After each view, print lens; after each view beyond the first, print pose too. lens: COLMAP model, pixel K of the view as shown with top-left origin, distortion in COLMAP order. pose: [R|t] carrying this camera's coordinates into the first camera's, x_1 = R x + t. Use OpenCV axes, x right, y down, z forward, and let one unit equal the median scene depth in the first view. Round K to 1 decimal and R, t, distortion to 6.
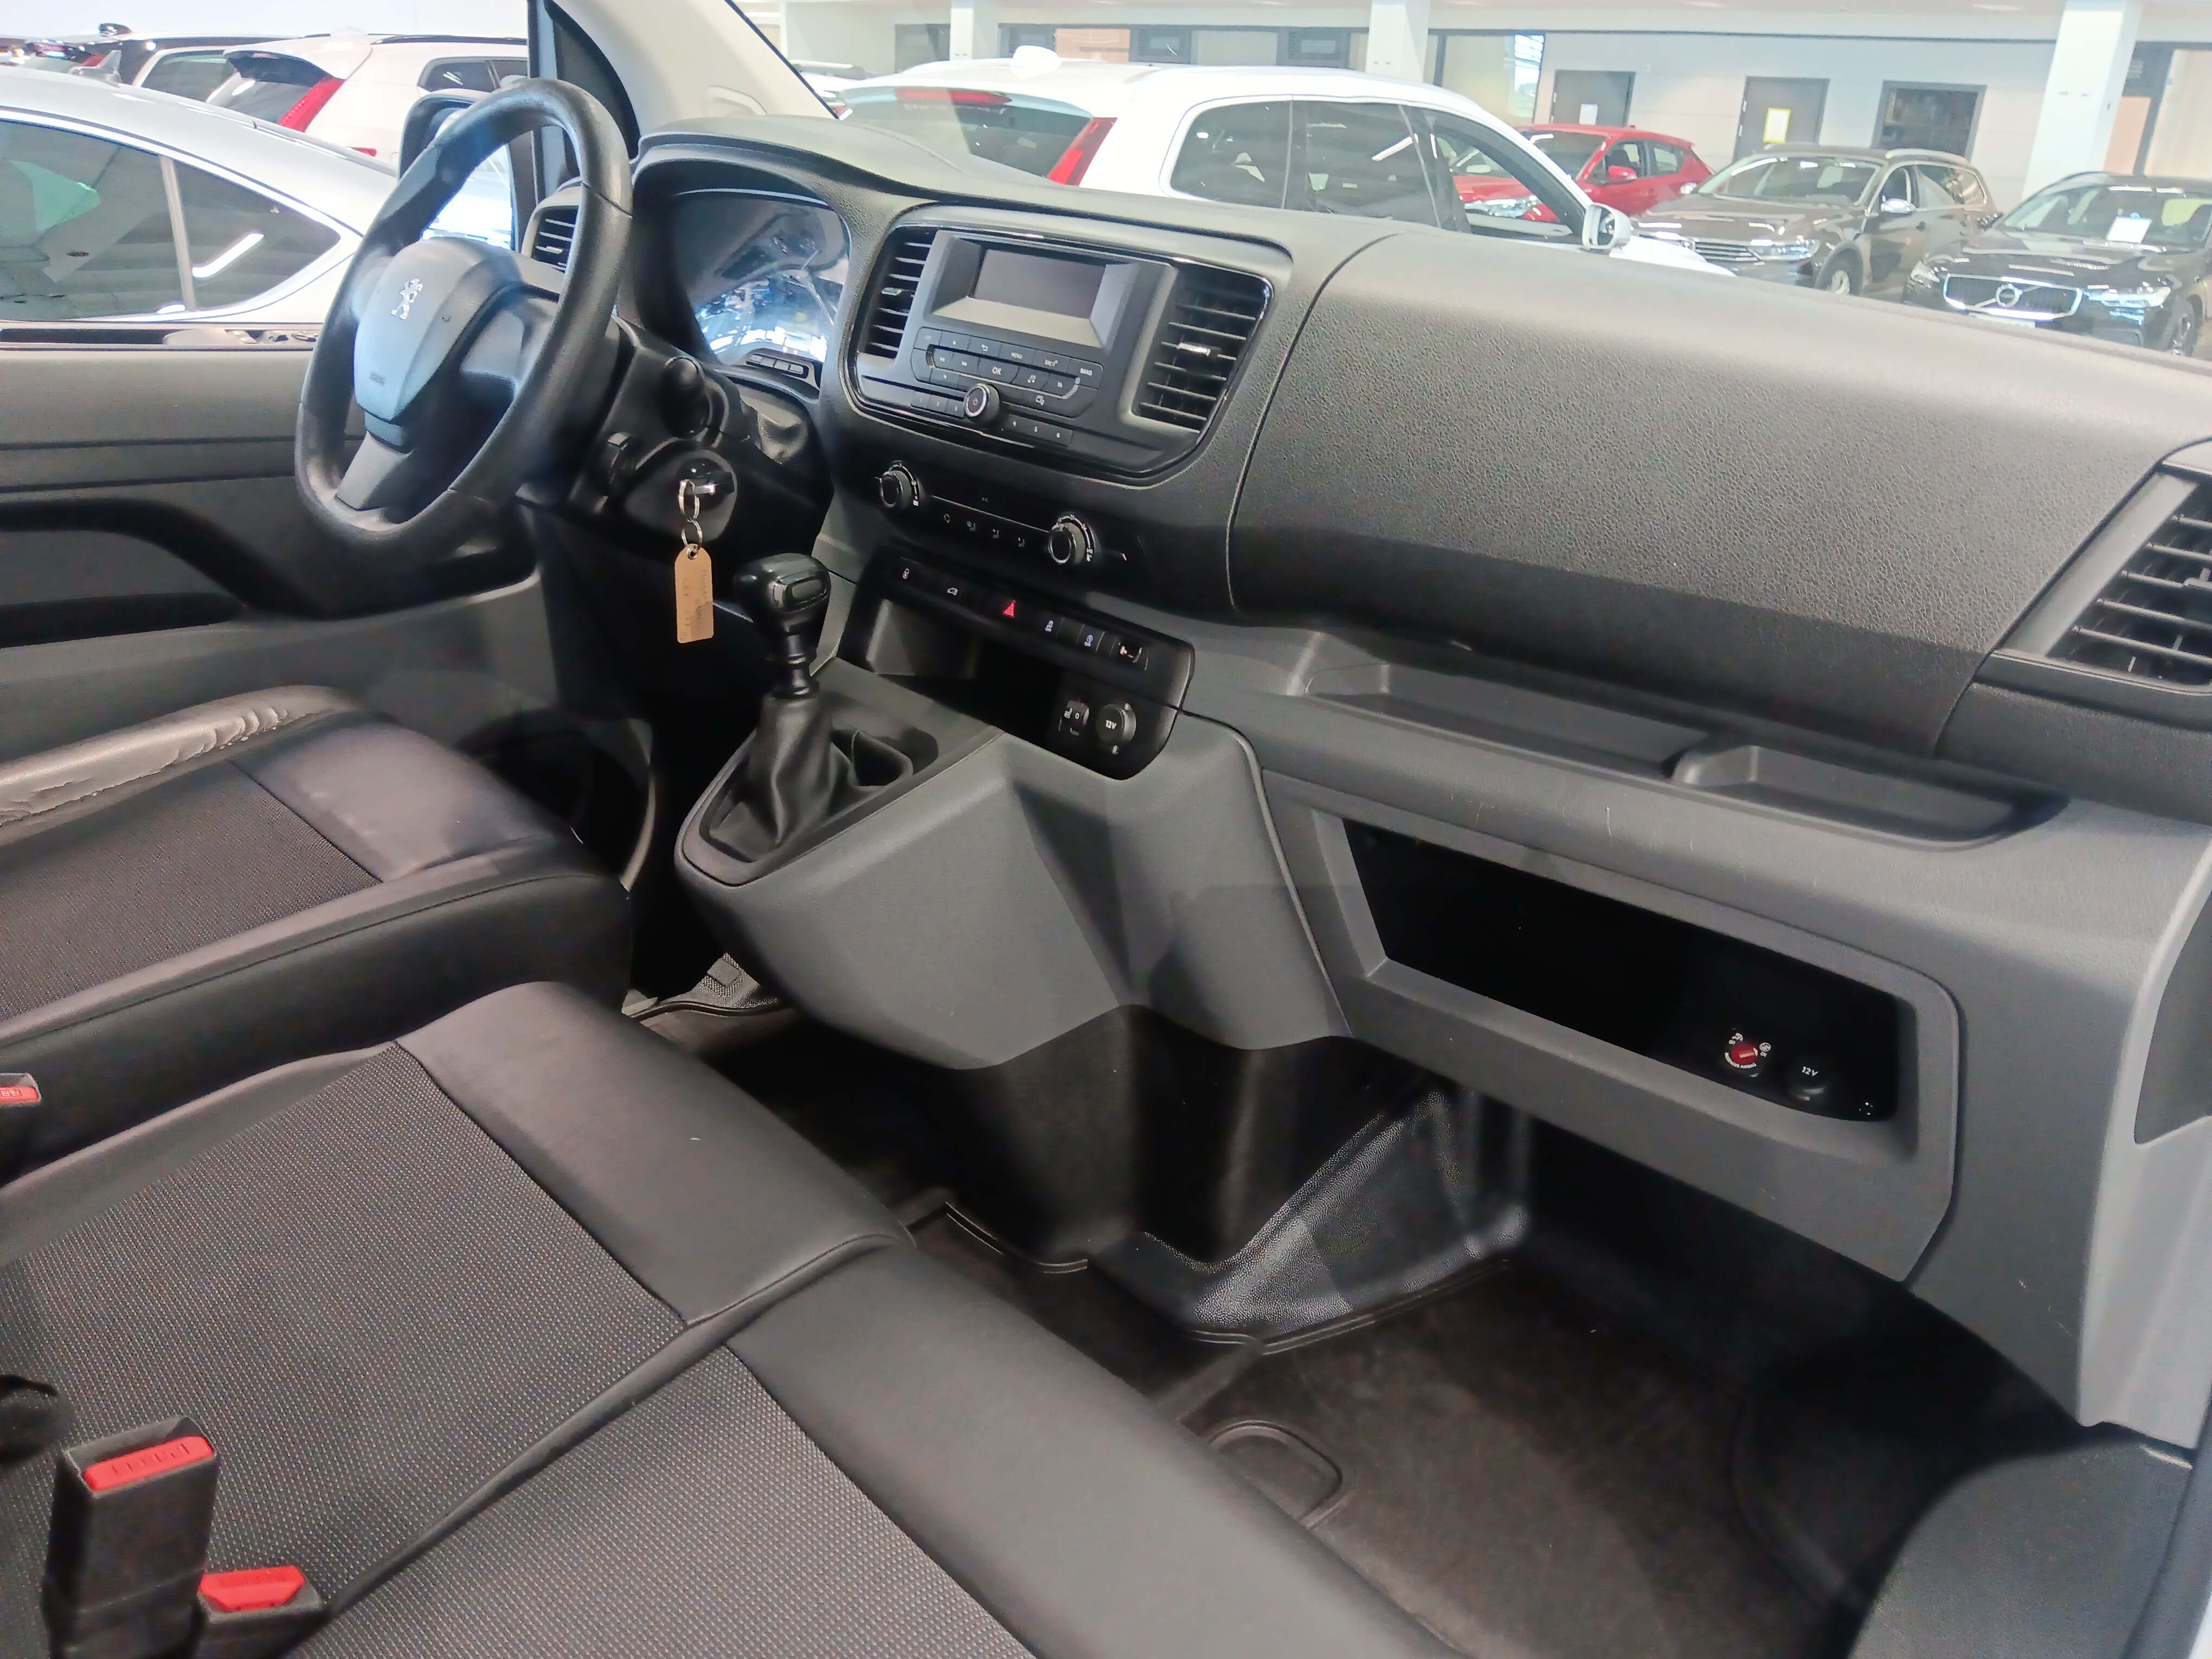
lens RADIAL K [[1798.5, 0, 1106.0], [0, 1798.5, 829.5], [0, 0, 1]] dist [0.053056, -0.147700]
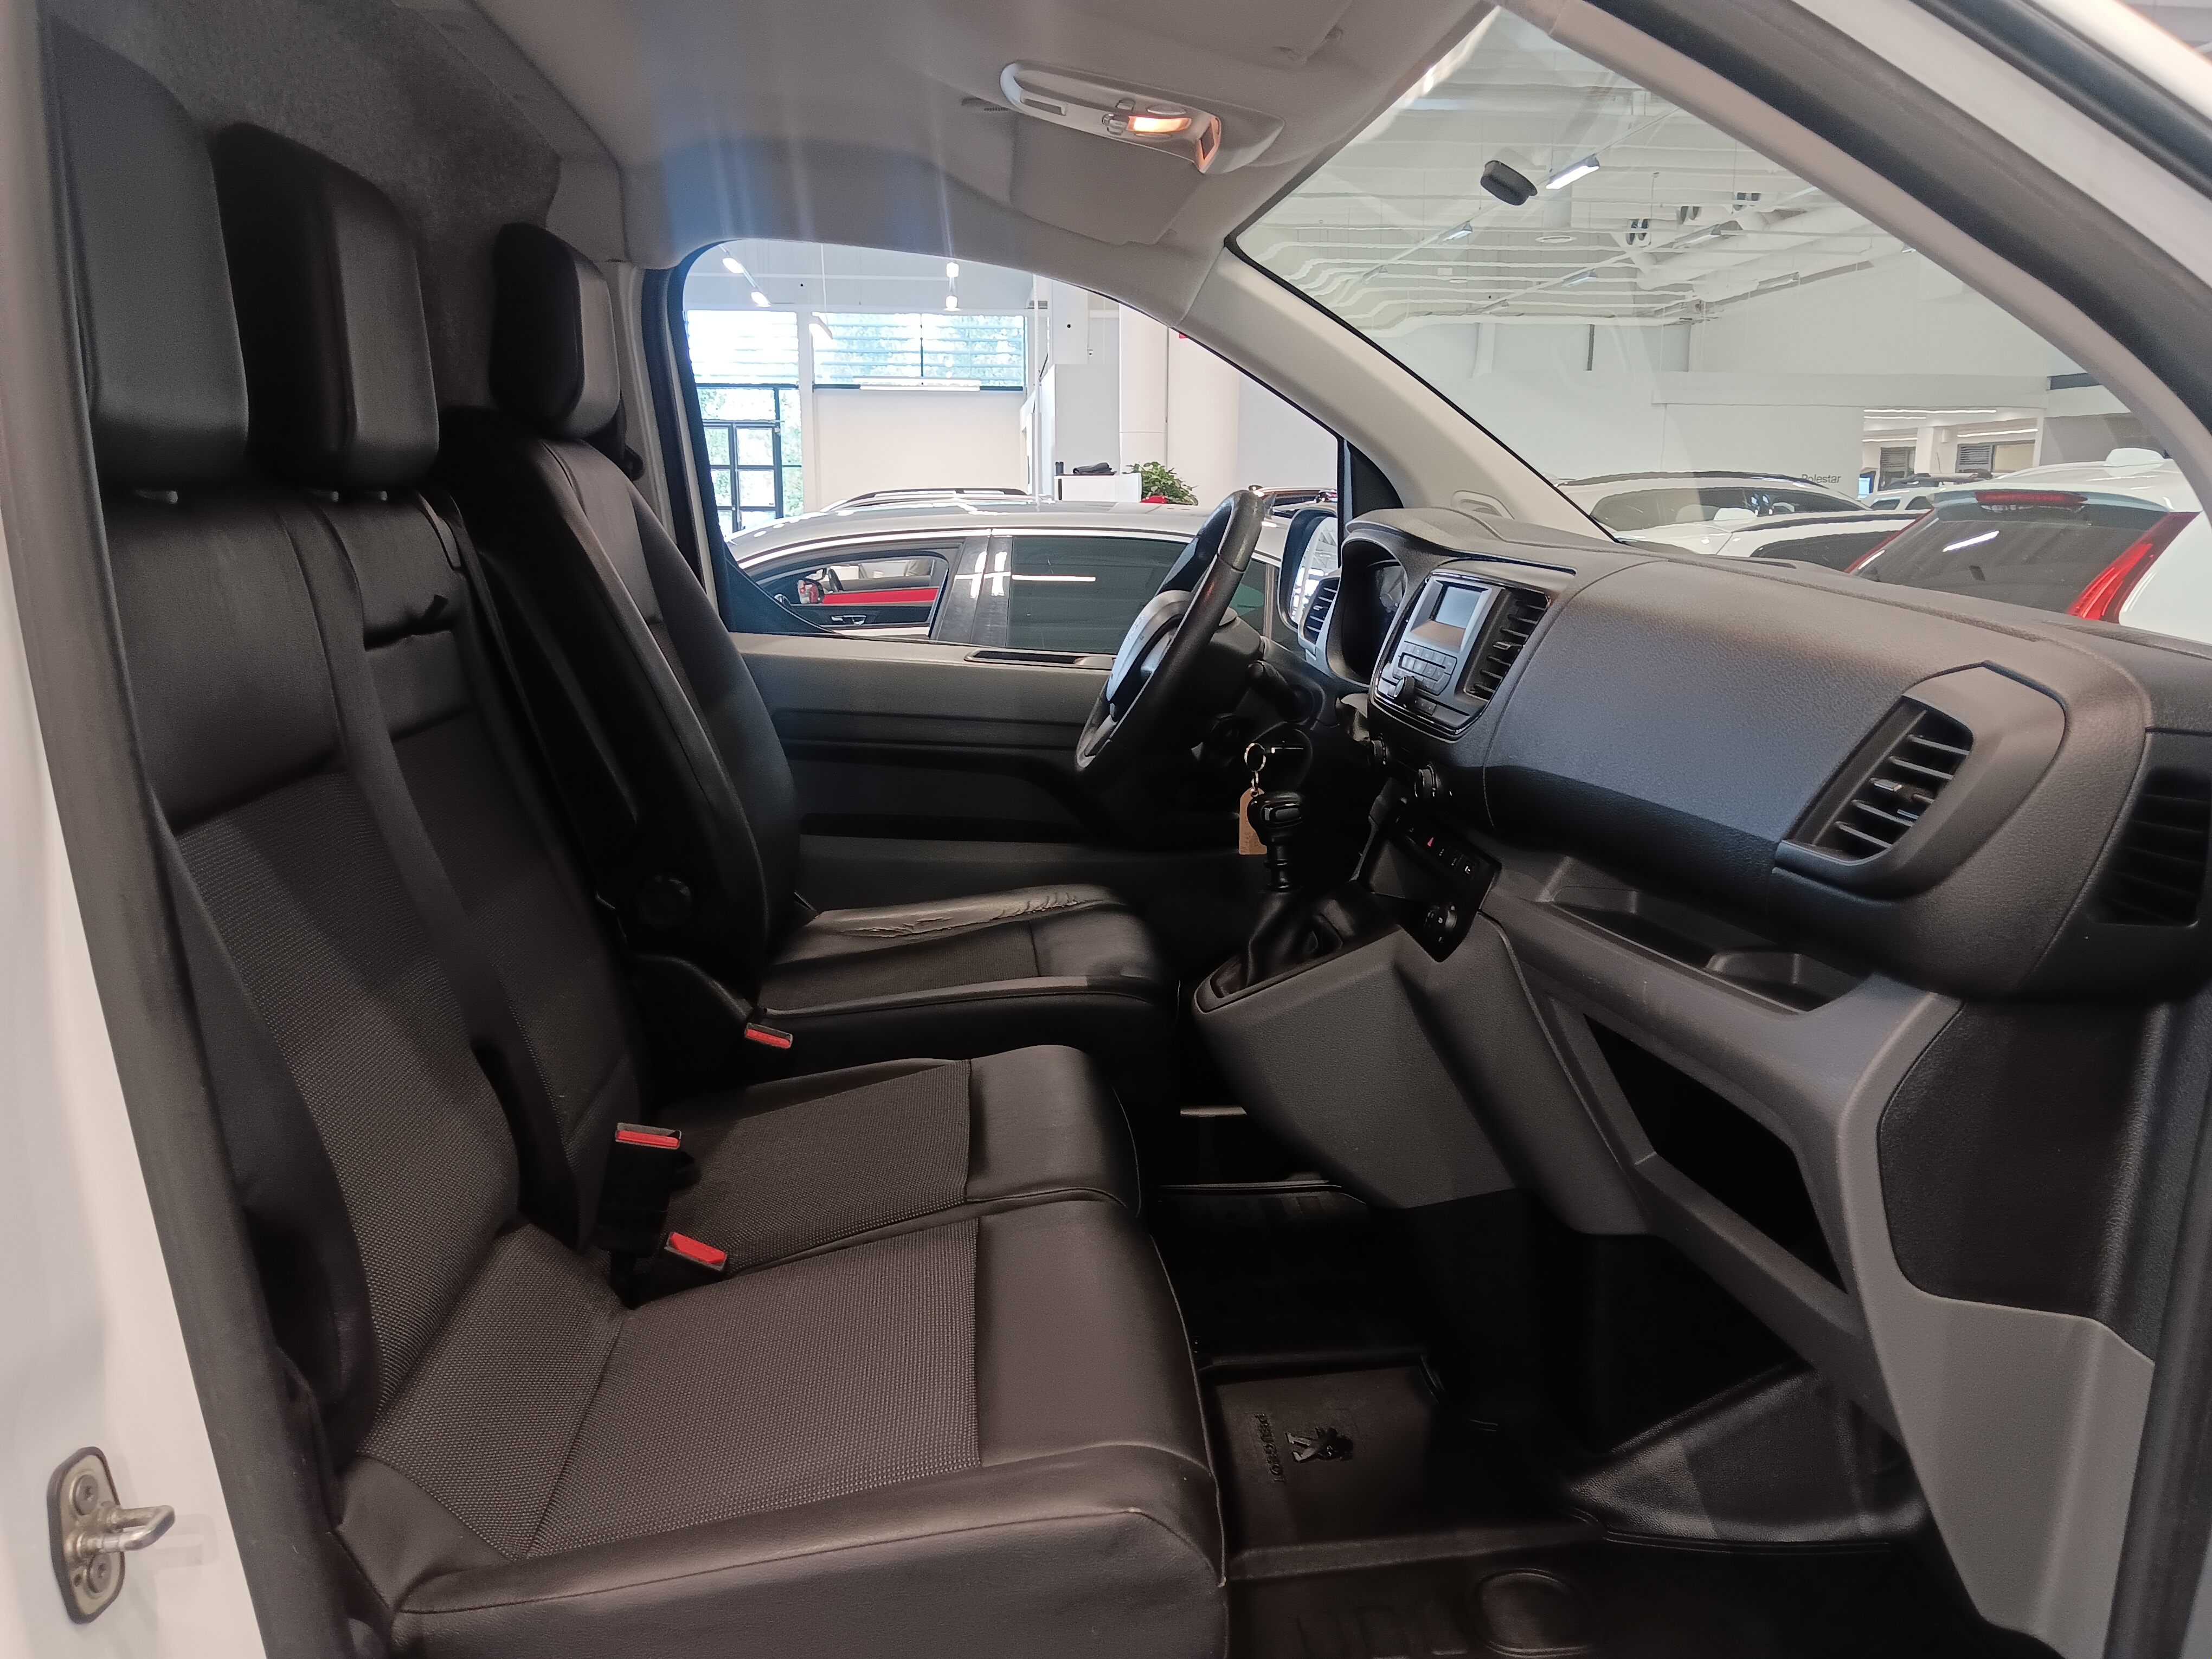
lens RADIAL K [[1922.4, 0, 1106.5], [0, 1922.4, 790.6], [0, 0, 1]] dist [0.031769, -0.017211]
pose [[0.753045, 0.048520, -0.656178, 0.724066], [-0.213033, 0.961538, -0.173382, 0.144057], [0.622528, 0.270352, 0.734418, -0.211068]]
